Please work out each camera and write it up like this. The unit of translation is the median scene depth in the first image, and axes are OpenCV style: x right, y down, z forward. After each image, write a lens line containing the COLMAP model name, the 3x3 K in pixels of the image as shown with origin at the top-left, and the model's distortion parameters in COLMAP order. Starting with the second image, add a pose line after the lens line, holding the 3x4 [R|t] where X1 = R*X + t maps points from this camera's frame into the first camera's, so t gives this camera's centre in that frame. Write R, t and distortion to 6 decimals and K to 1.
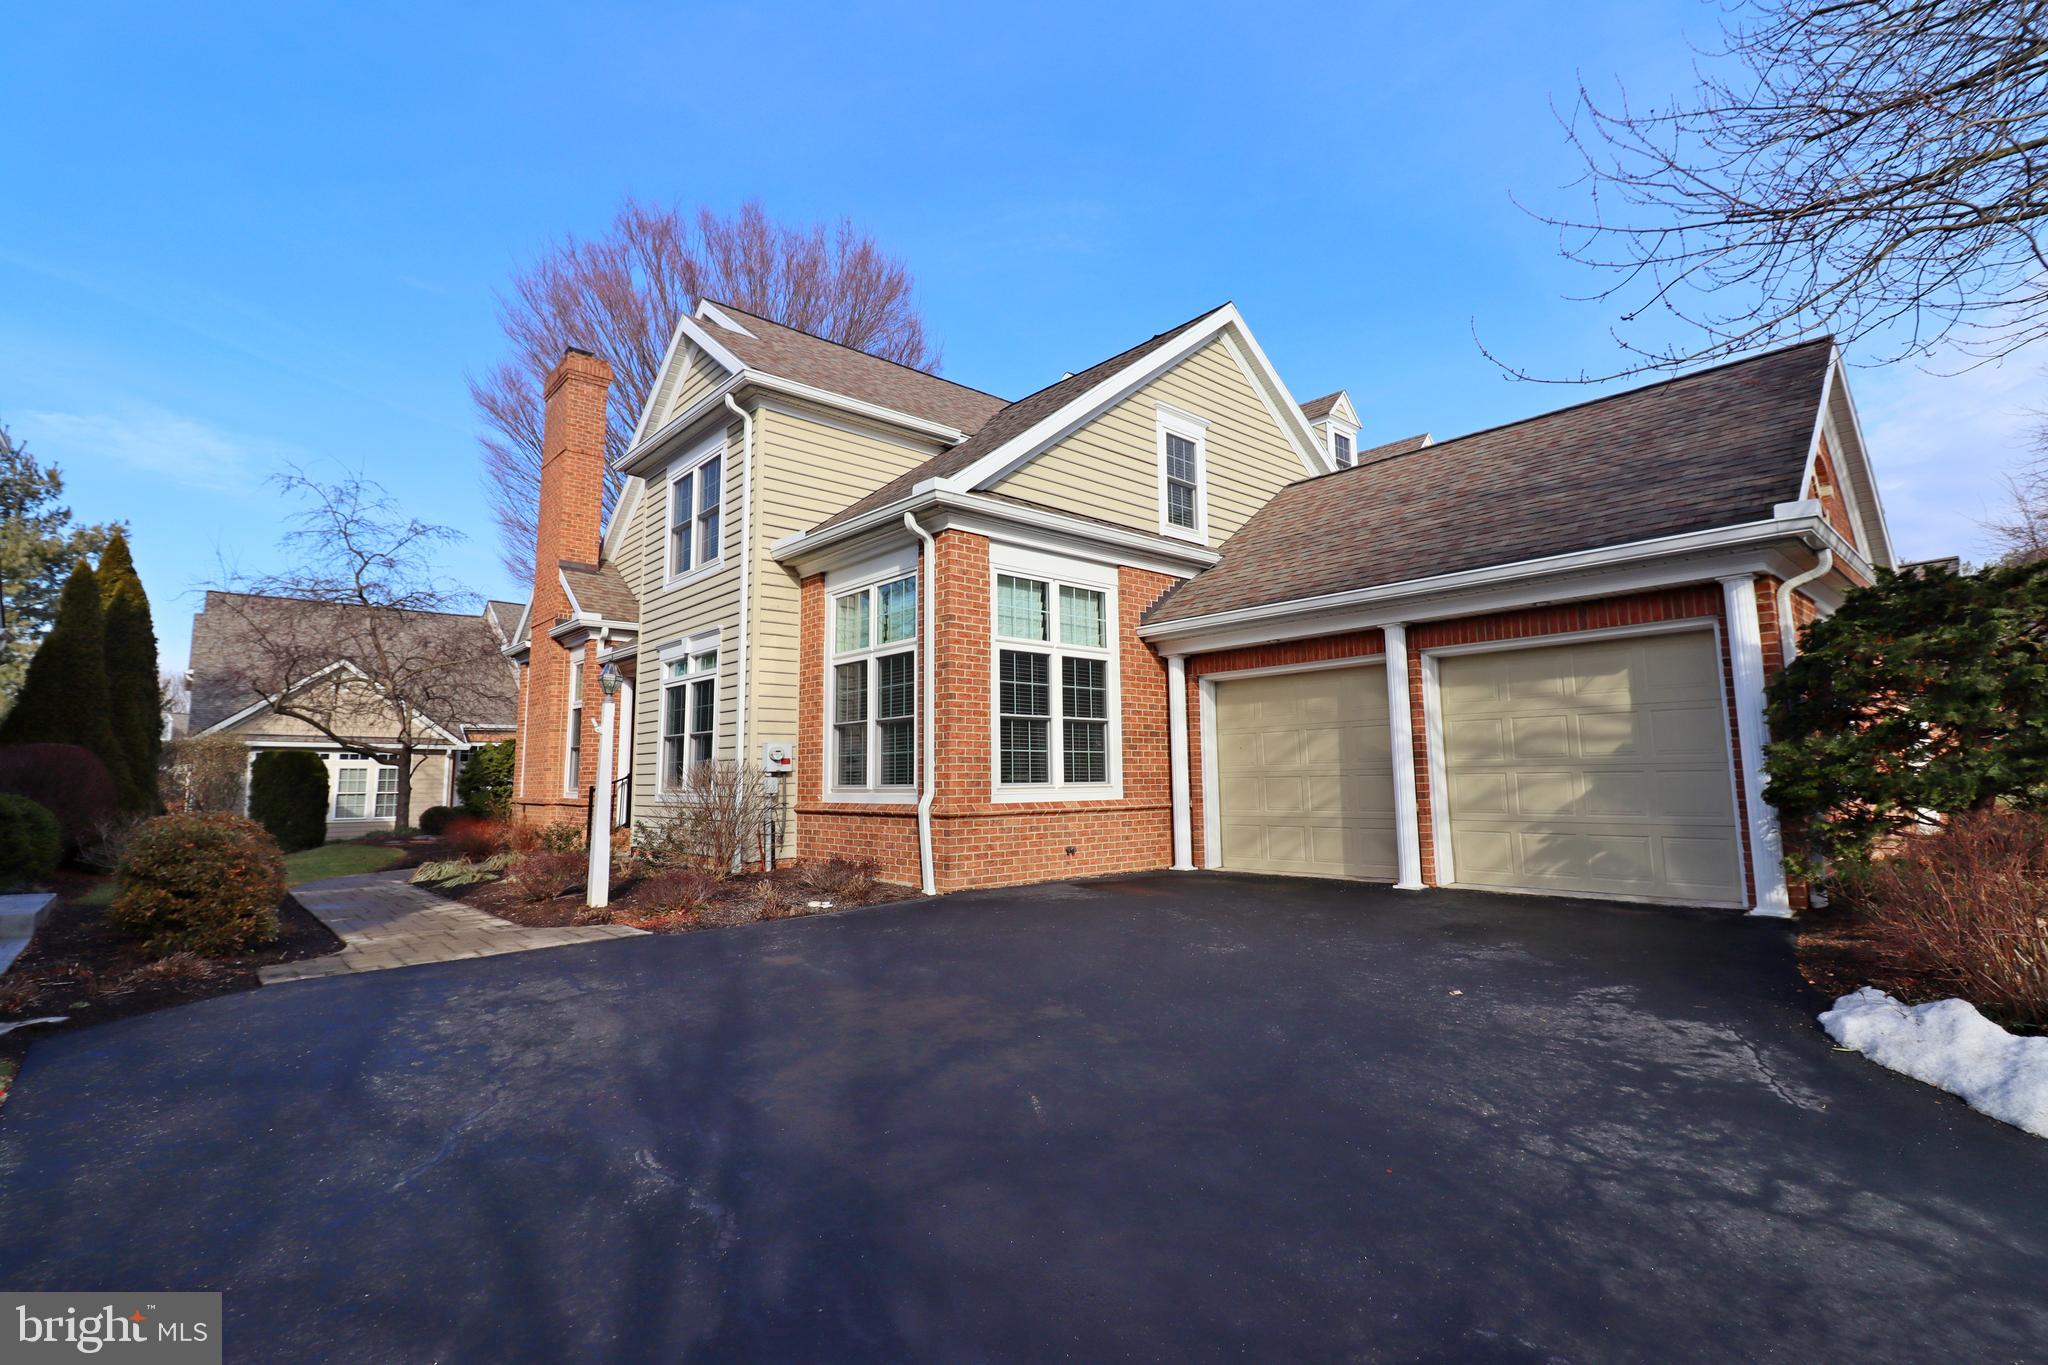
lens RADIAL K [[955.9, 0, 1024.1], [0, 955.9, 663.3], [0, 0, 1]] dist [-0.014394, -0.003942]
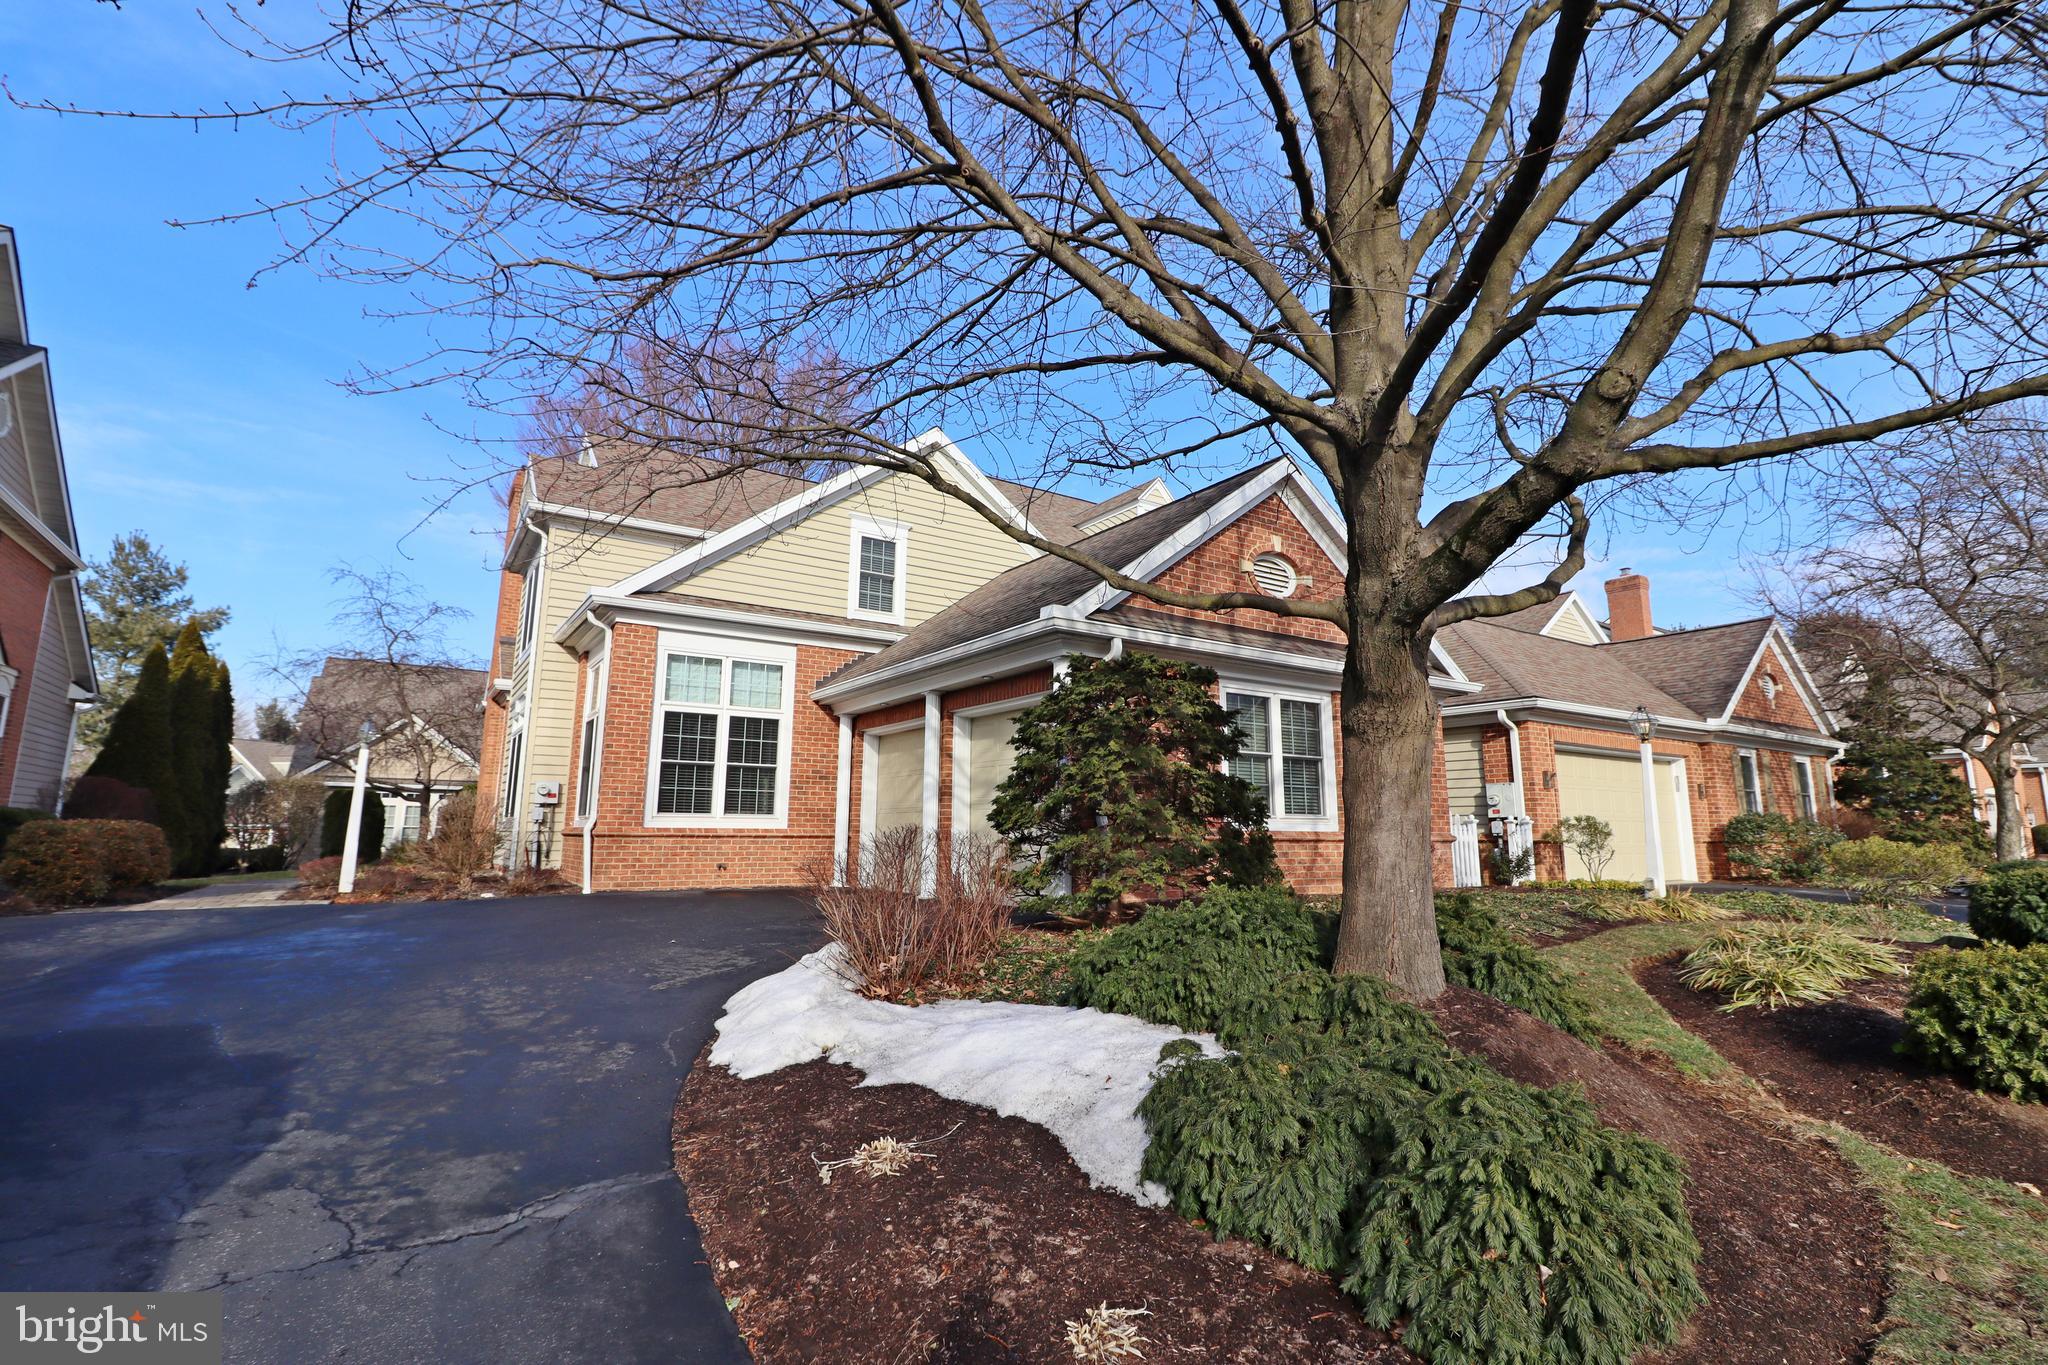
lens RADIAL K [[955.9, 0, 1020.1], [0, 955.9, 678.8], [0, 0, 1]] dist [-0.014394, -0.003942]
pose [[0.989574, -0.005326, -0.143929, 0.592599], [-0.000458, 0.999195, -0.040125, -0.005839], [0.144026, 0.039772, 0.988774, -0.215295]]
